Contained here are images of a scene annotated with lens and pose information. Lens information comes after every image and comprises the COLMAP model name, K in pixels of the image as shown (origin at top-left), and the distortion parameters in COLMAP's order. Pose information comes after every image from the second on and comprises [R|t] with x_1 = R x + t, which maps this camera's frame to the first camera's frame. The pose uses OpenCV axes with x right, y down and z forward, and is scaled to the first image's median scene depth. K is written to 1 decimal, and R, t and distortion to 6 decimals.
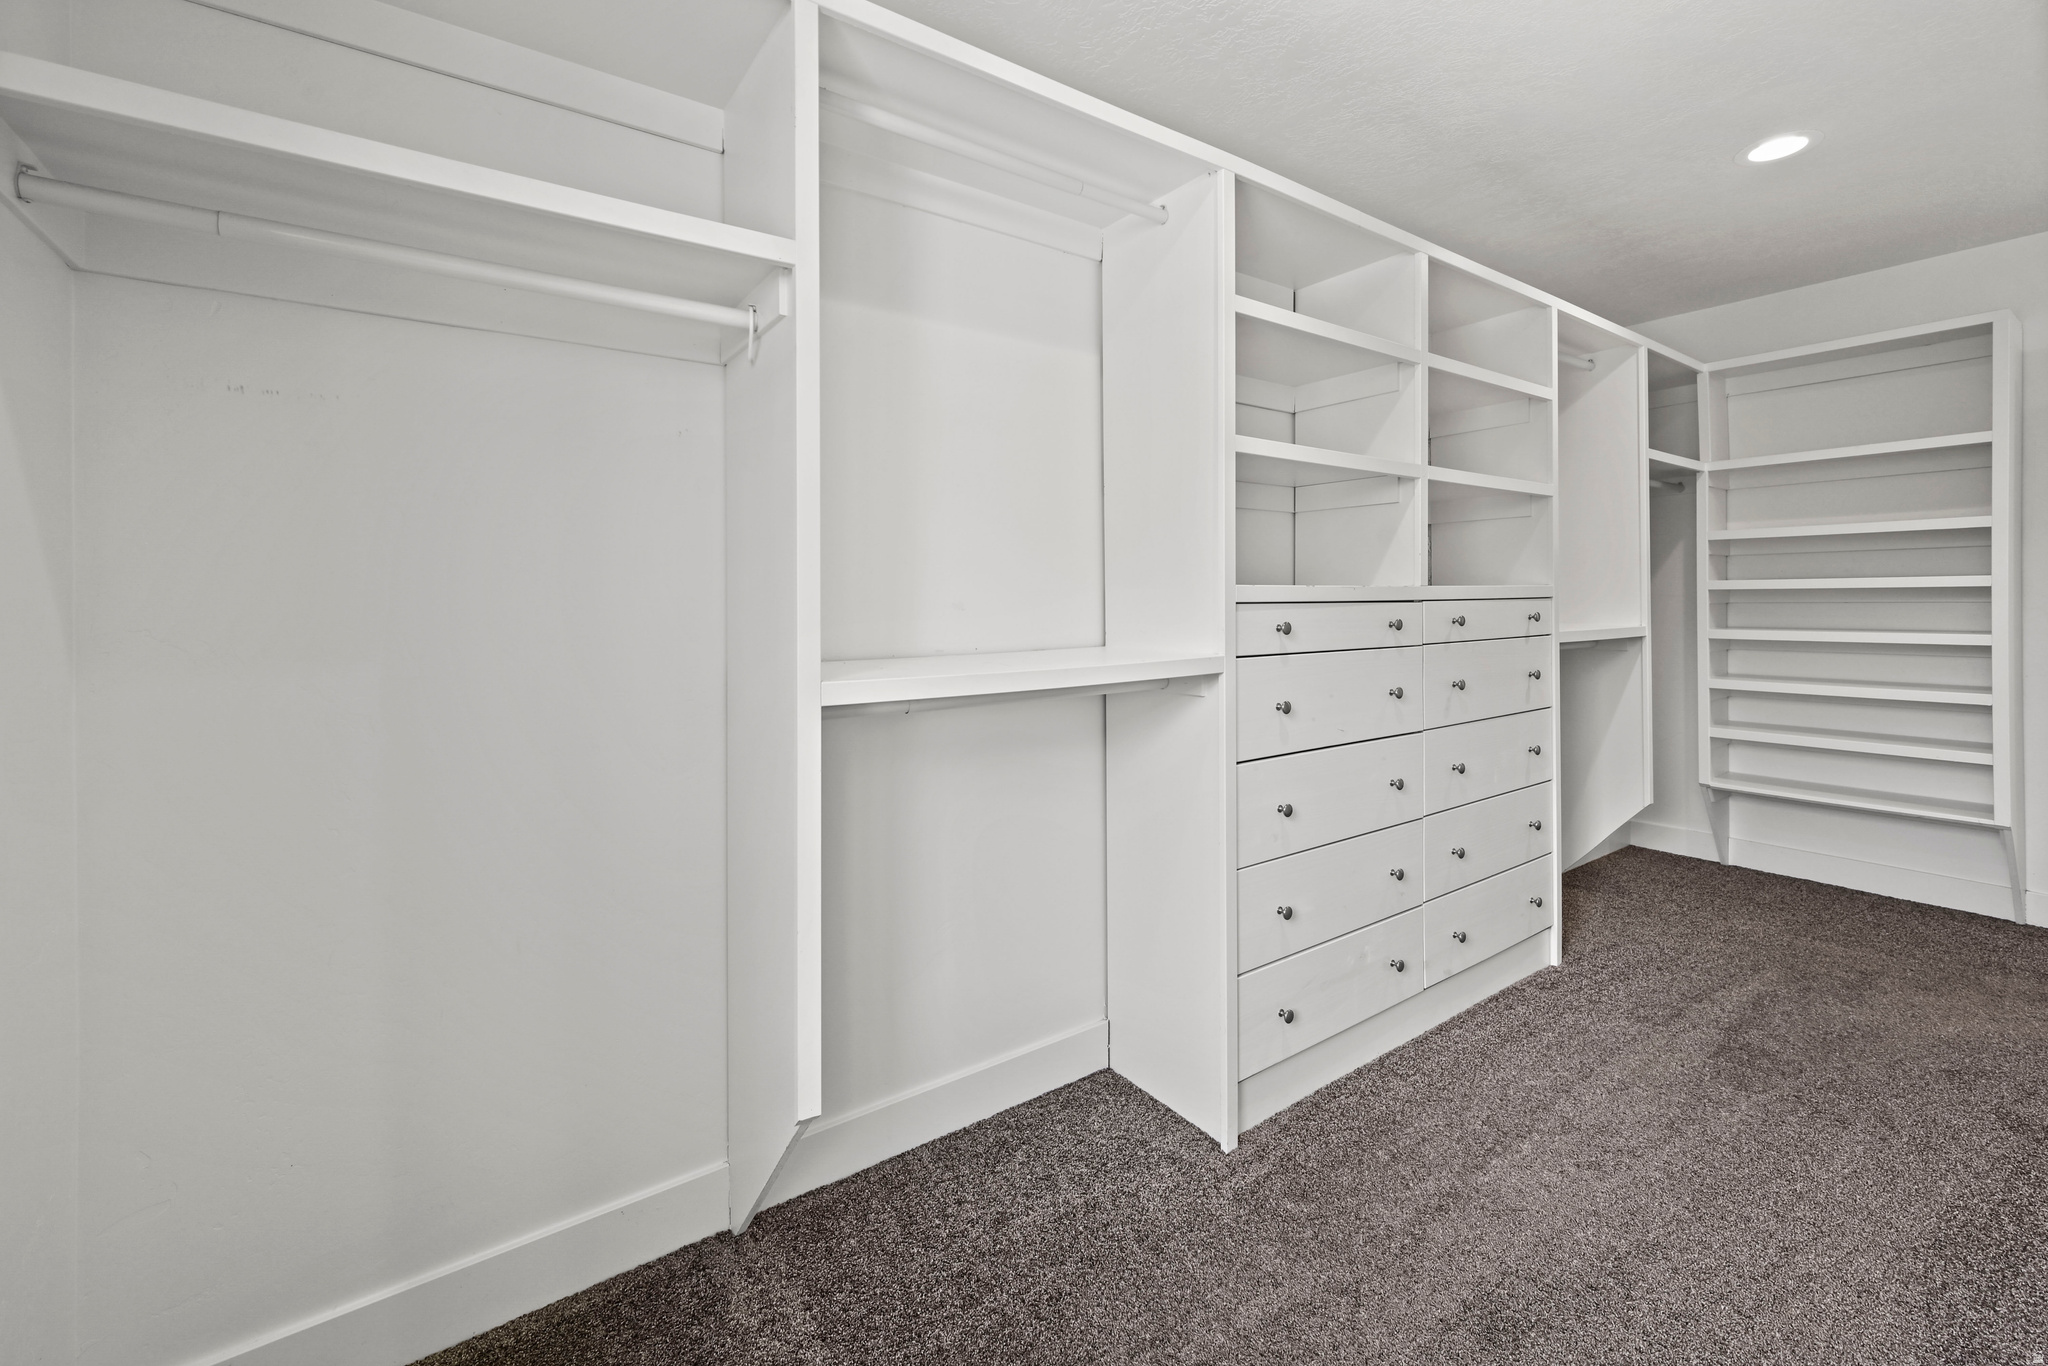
lens RADIAL K [[830.6, 0, 1022.2], [0, 830.6, 683.0], [0, 0, 1]] dist [0.002915, 0.000140]
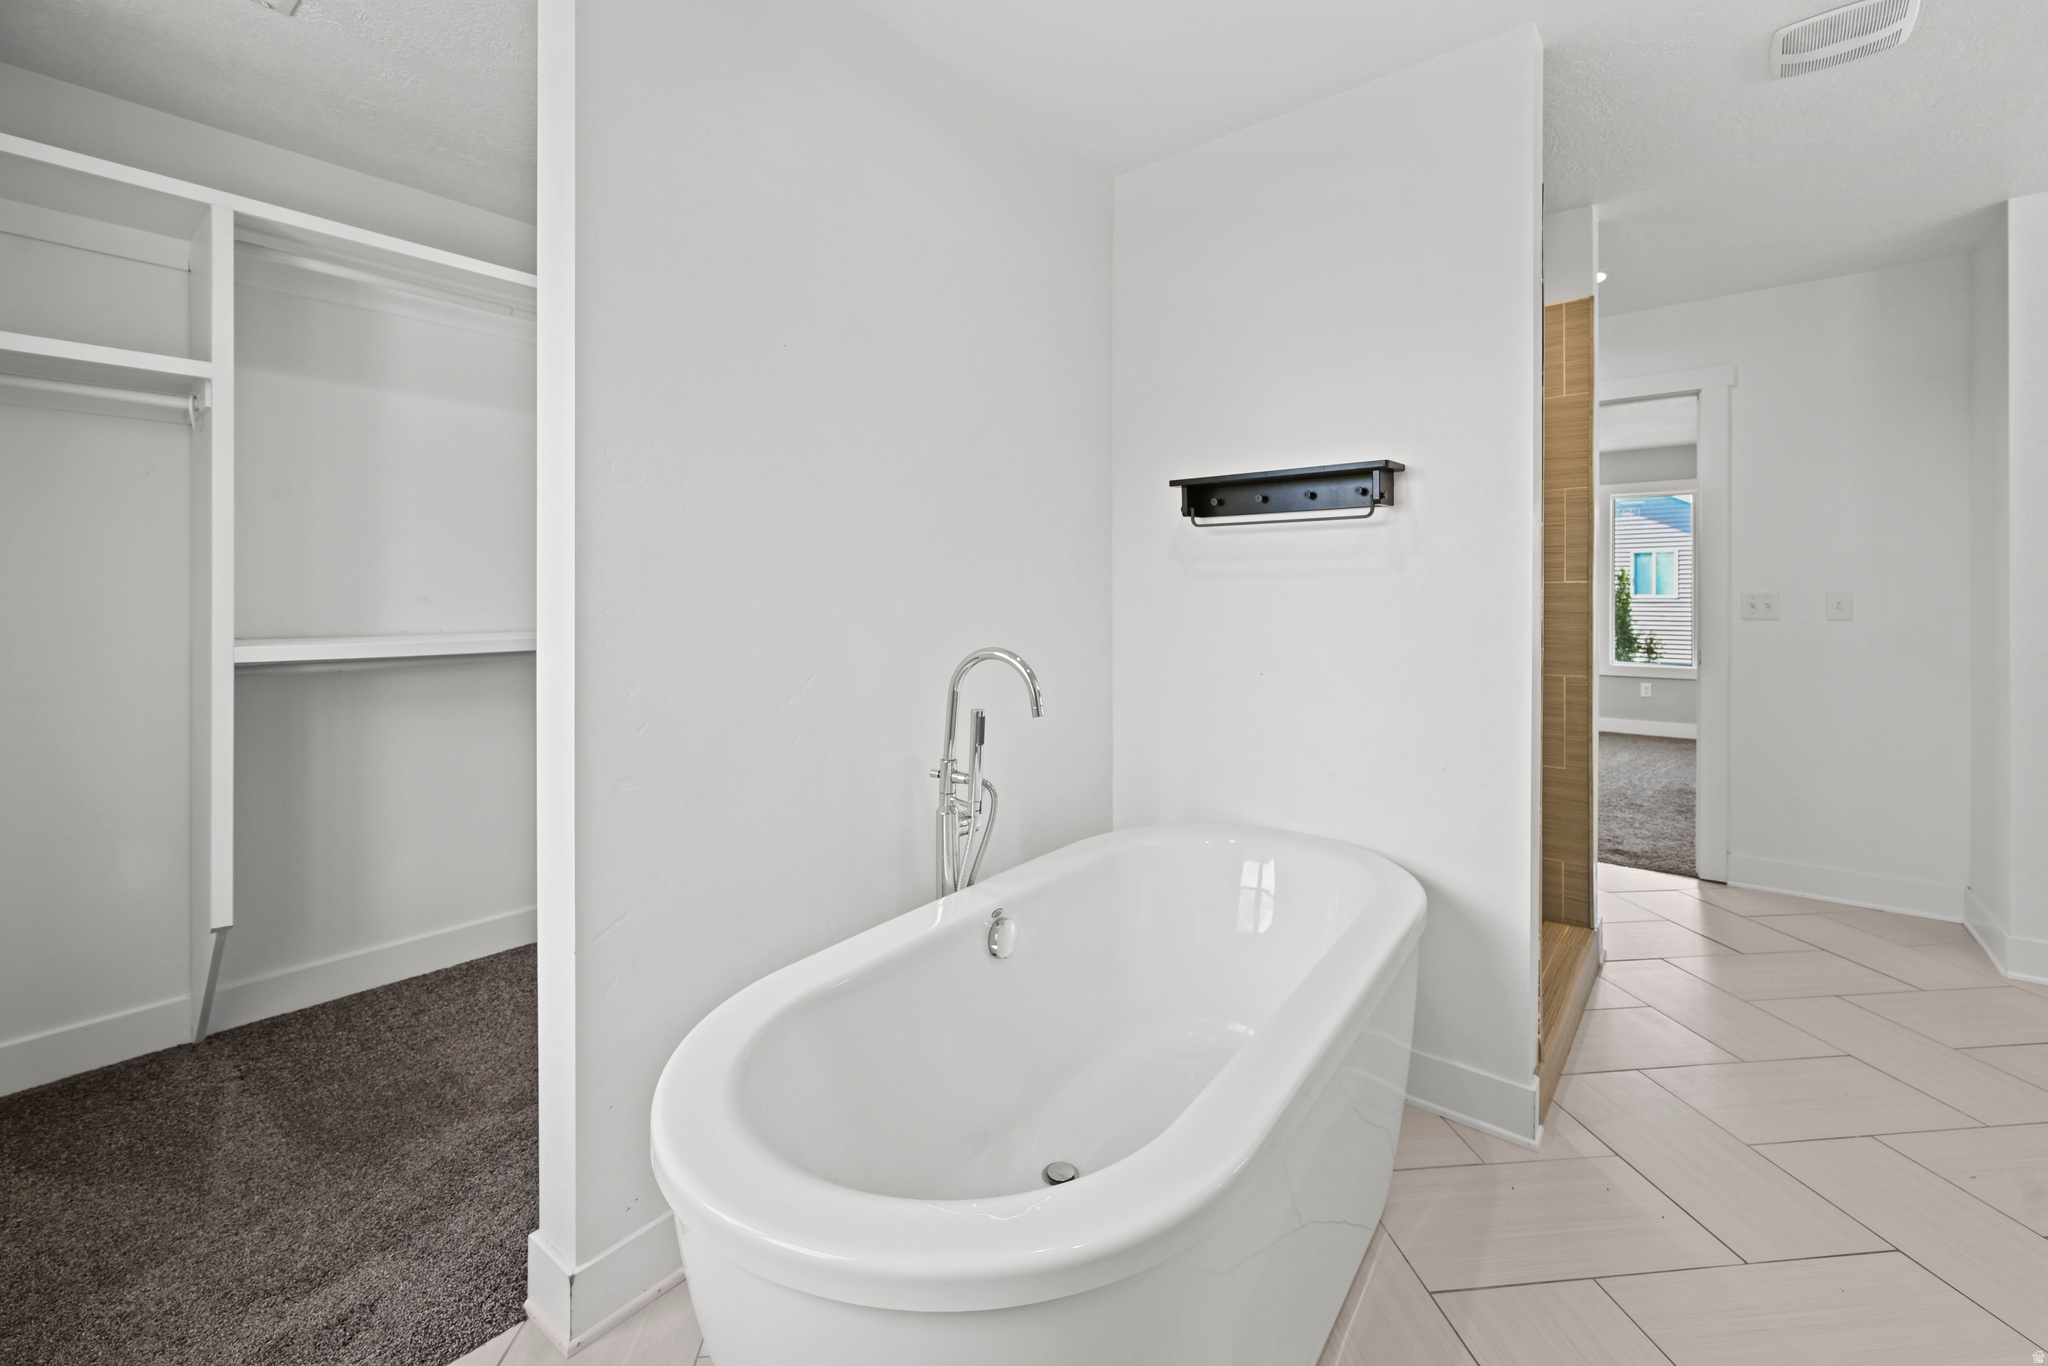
lens RADIAL K [[830.6, 0, 1026.8], [0, 830.6, 669.3], [0, 0, 1]] dist [0.002915, 0.000140]
pose [[0.962929, -0.005113, 0.269705, 0.703647], [0.007383, 0.999945, -0.007405, 0.056988], [-0.269652, 0.009122, 0.962915, -0.827740]]
